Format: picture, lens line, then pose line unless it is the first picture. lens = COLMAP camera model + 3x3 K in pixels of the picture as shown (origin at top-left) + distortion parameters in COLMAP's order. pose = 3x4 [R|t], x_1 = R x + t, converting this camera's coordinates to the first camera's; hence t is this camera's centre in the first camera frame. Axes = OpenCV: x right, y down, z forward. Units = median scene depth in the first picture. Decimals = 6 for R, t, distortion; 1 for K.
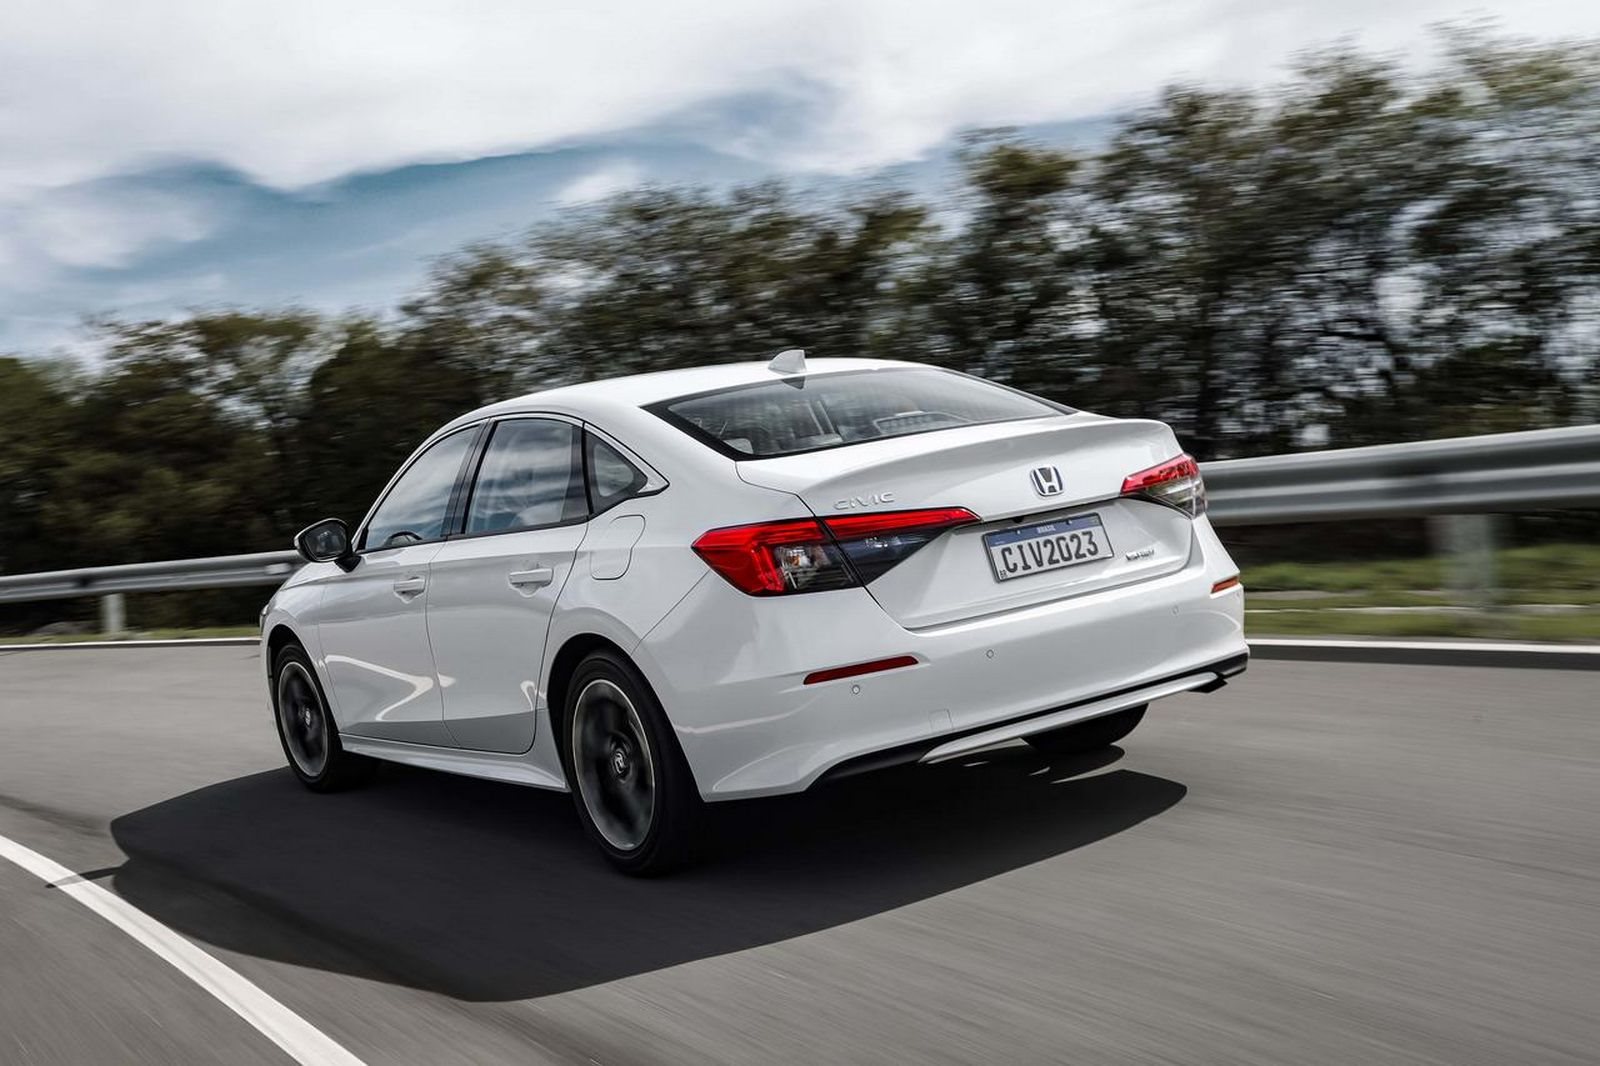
lens RADIAL K [[1743.5, 0, 796.1], [0, 1743.5, 558.7], [0, 0, 1]] dist [-0.001792, -0.003551]
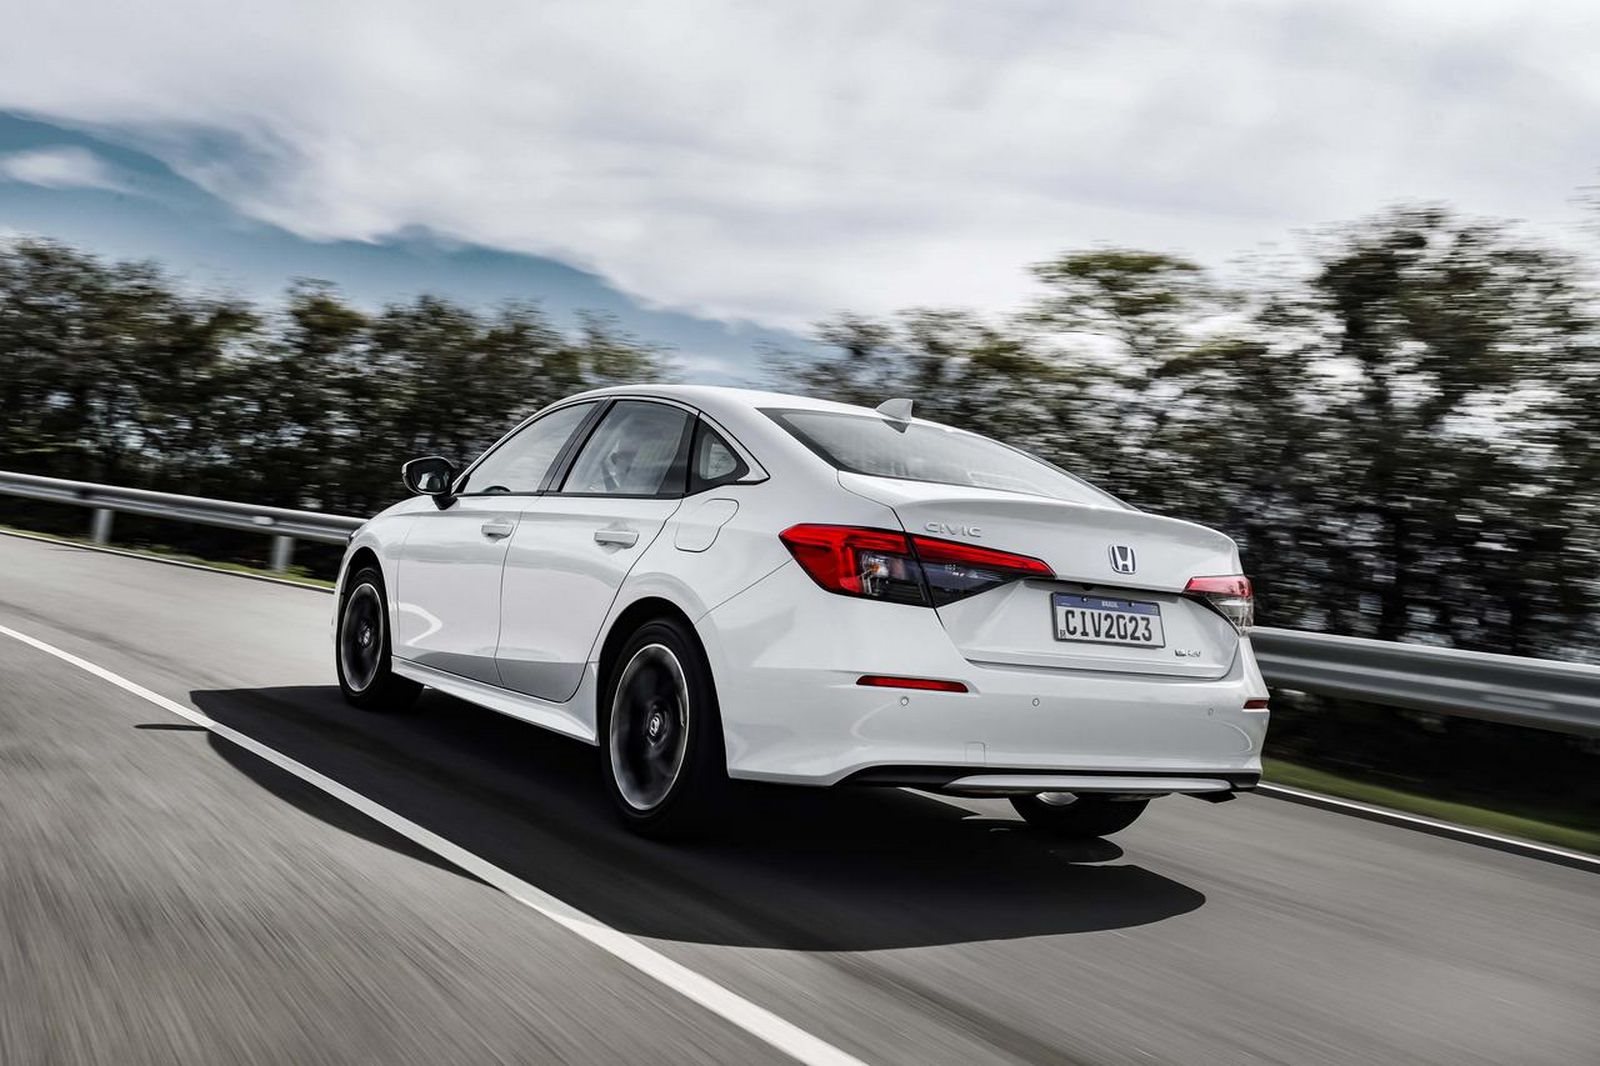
lens RADIAL K [[1521.4, 0, 800.0], [0, 1521.4, 533.0], [0, 0, 1]] dist [0.009047, 0.000366]
pose [[0.968916, 0.246777, -0.017391, -0.031376], [-0.247378, 0.965831, -0.077291, 0.057873], [-0.002277, 0.079191, 0.996857, 0.084628]]
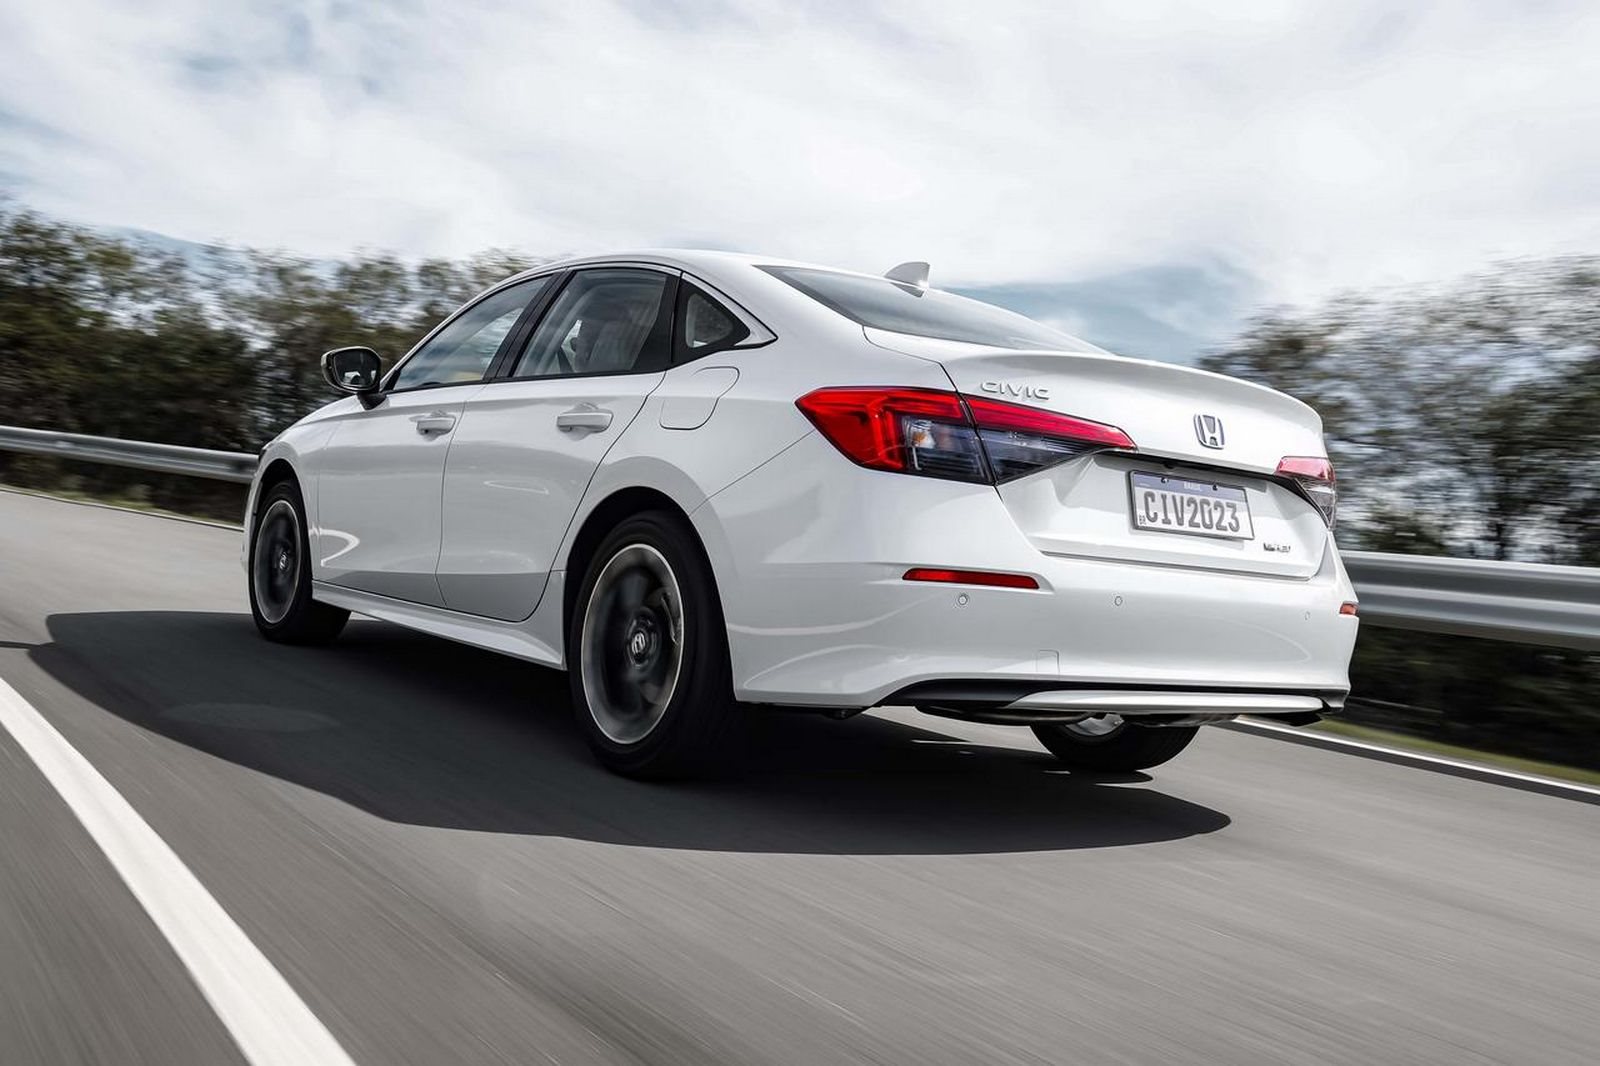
lens RADIAL K [[1521.4, 0, 800.0], [0, 1521.4, 533.0], [0, 0, 1]] dist [0.009047, 0.000366]
pose [[0.970025, 0.239839, 0.039093, -0.069819], [-0.237363, 0.969628, -0.059003, 0.095571], [-0.052057, 0.047956, 0.997492, 0.252884]]
